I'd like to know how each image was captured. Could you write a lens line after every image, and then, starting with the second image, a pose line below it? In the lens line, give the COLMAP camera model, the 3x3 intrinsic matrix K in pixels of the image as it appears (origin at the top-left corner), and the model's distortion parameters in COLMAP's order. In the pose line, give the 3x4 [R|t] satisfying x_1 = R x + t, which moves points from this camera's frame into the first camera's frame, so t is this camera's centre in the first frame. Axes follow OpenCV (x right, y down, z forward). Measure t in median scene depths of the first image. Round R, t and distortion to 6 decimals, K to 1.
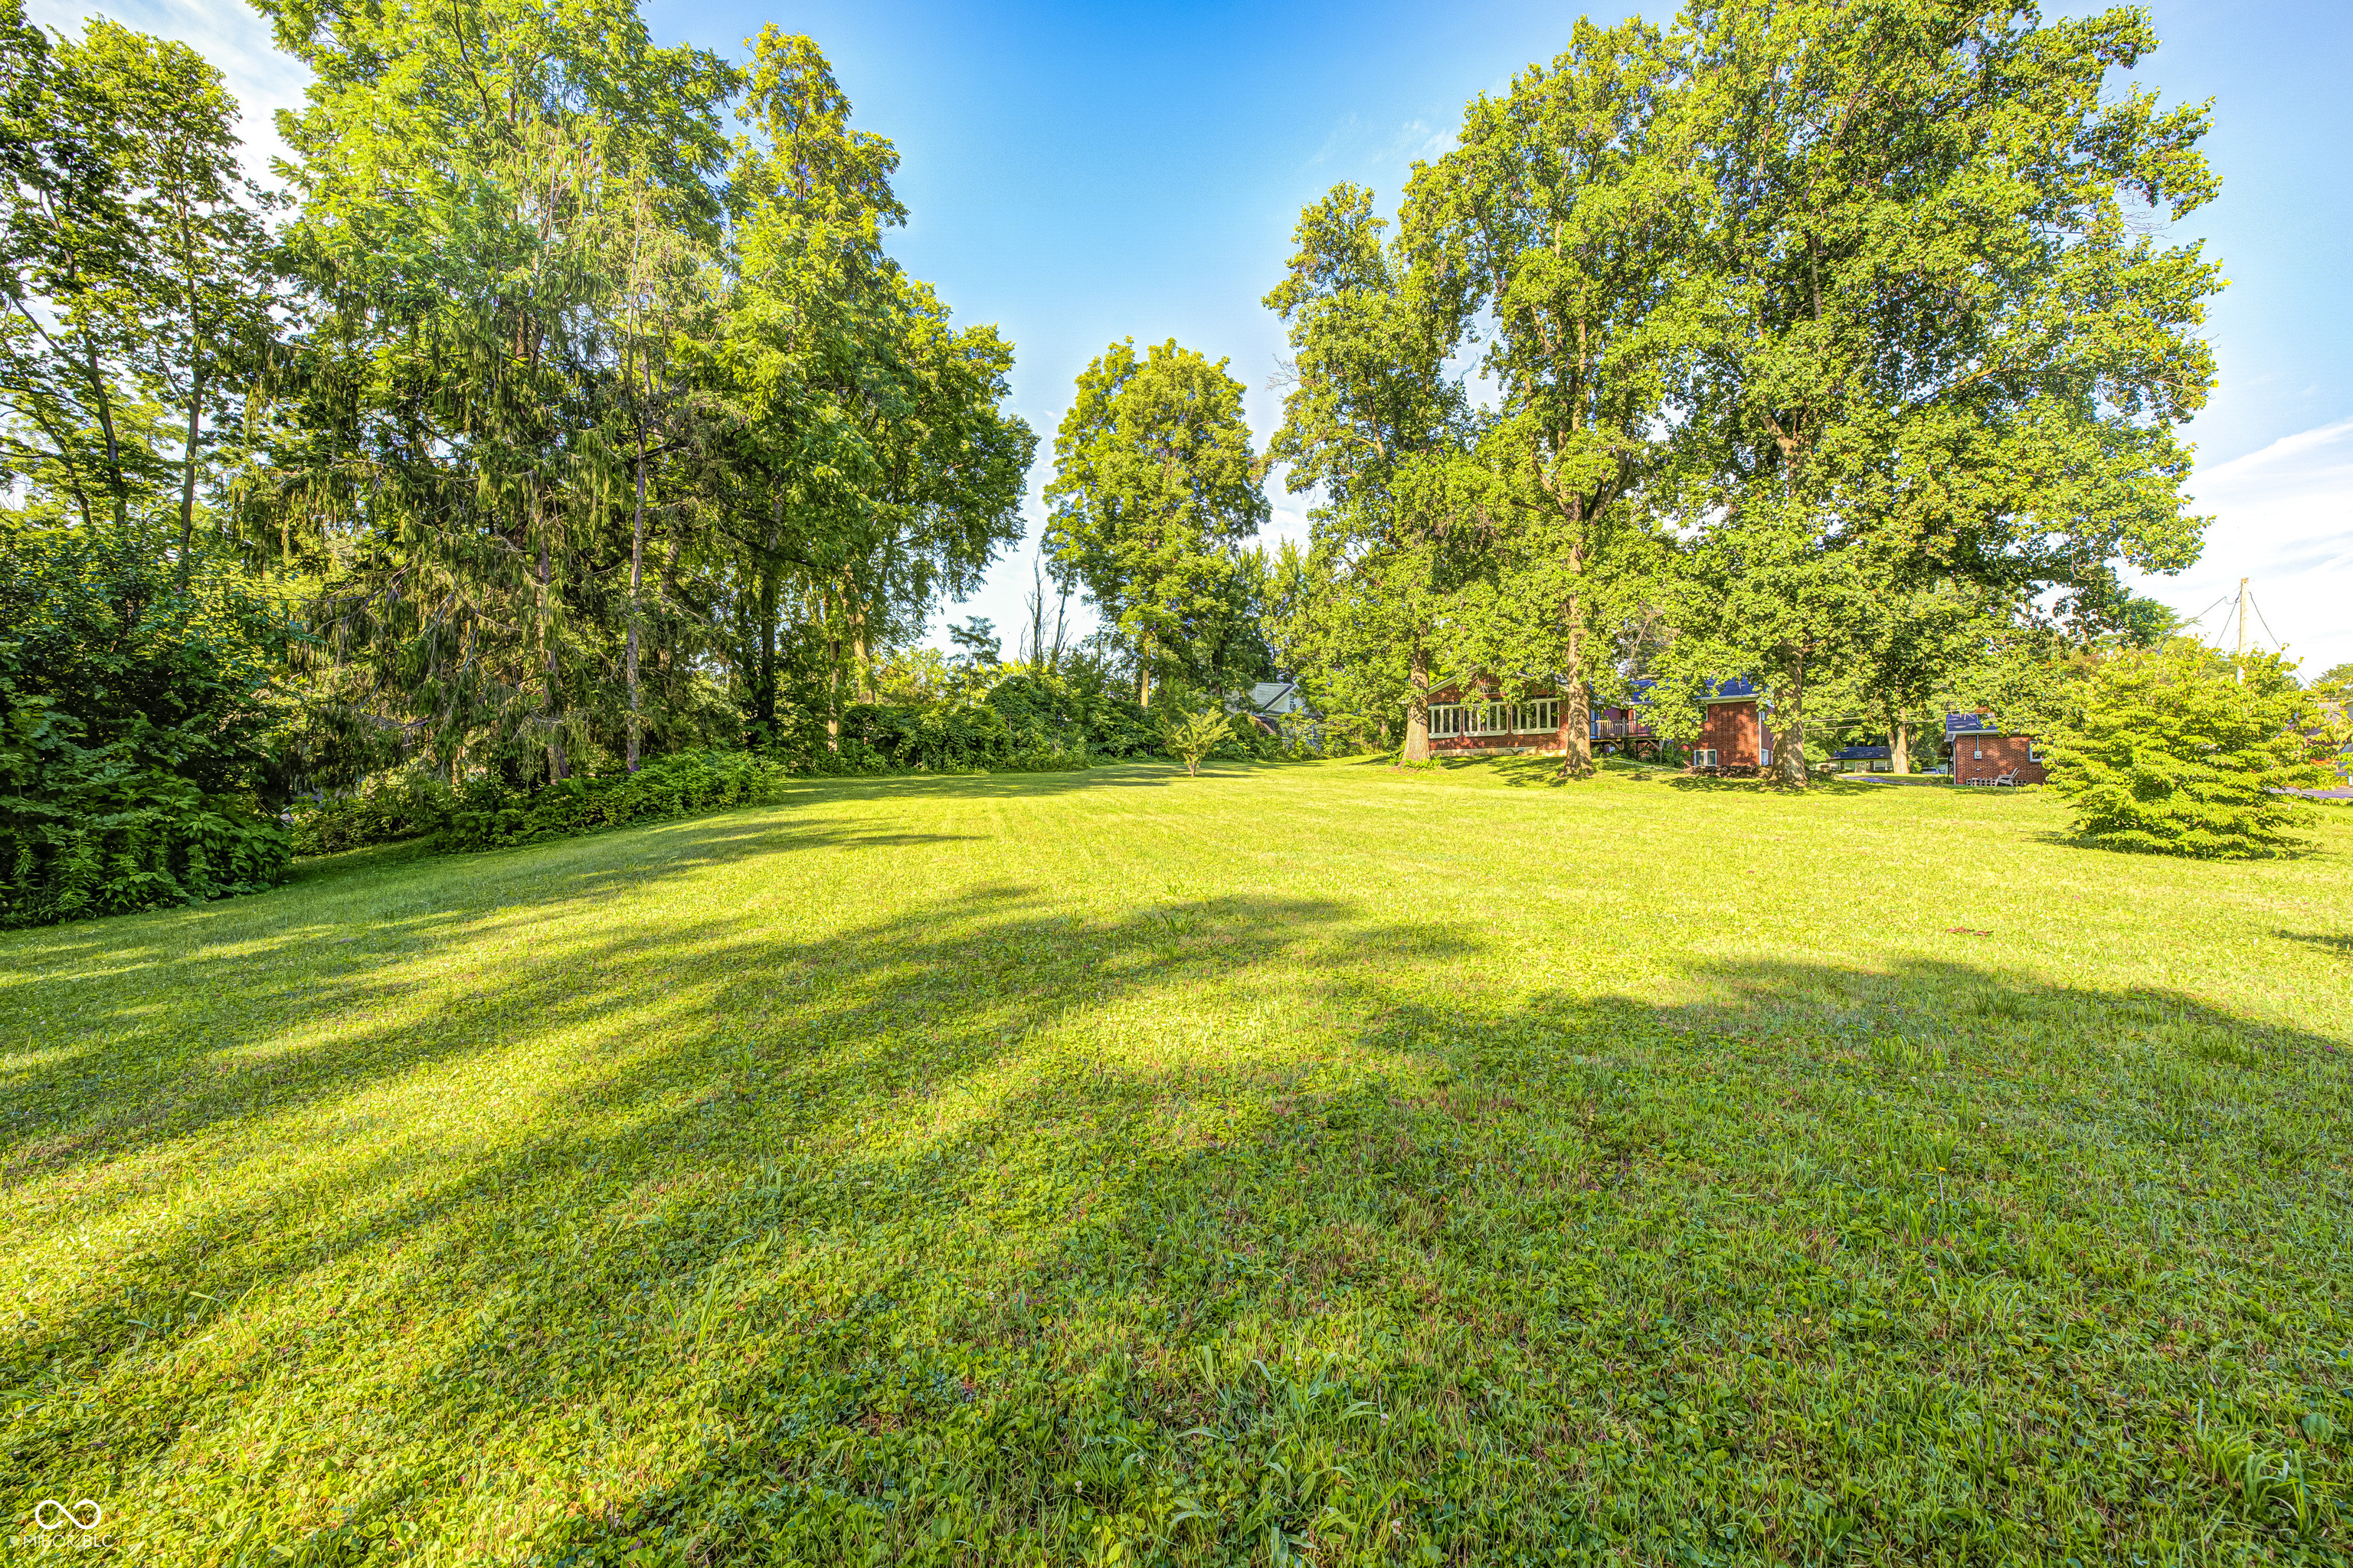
lens RADIAL K [[914.4, 0, 1182.4], [0, 914.4, 790.3], [0, 0, 1]] dist [0.000385, 0.000127]
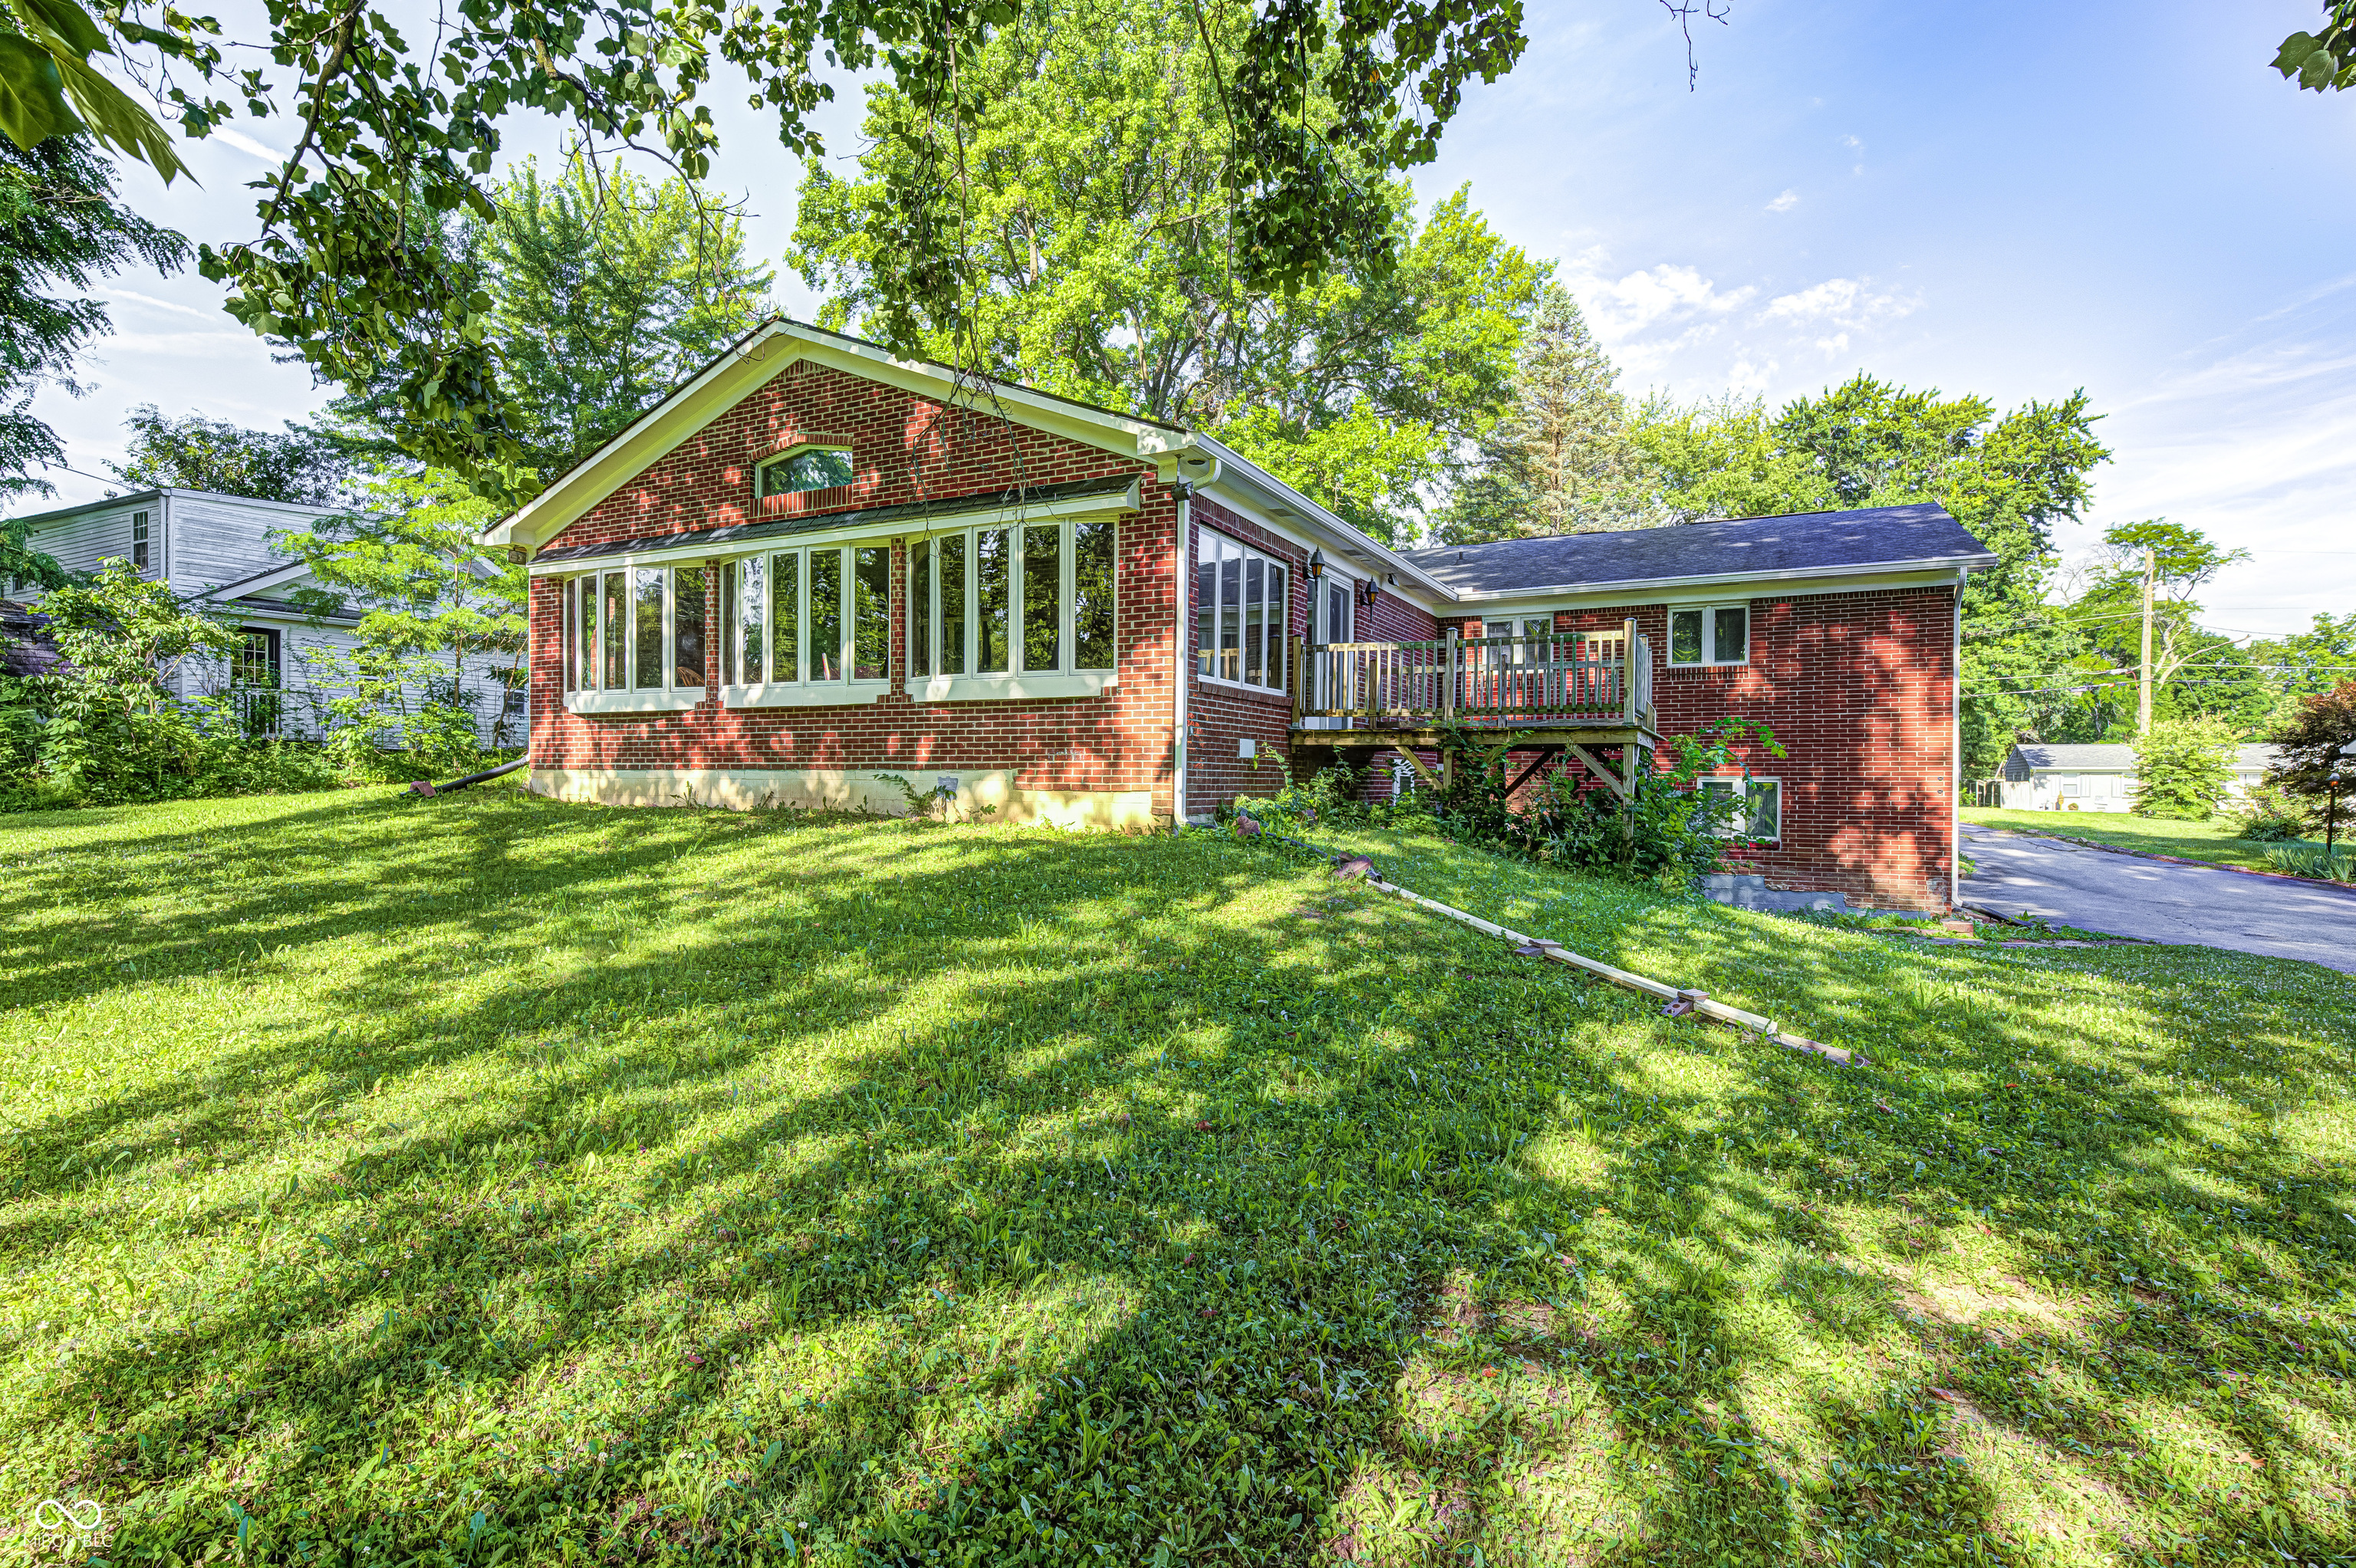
lens RADIAL K [[1147.4, 0, 1175.9], [0, 1147.4, 781.8], [0, 0, 1]] dist [0.003490, 0.000862]
pose [[0.974086, 0.001123, 0.226174, 0.358758], [-0.004216, 0.999904, 0.013192, -0.047397], [-0.226137, -0.013804, 0.973998, 0.752017]]
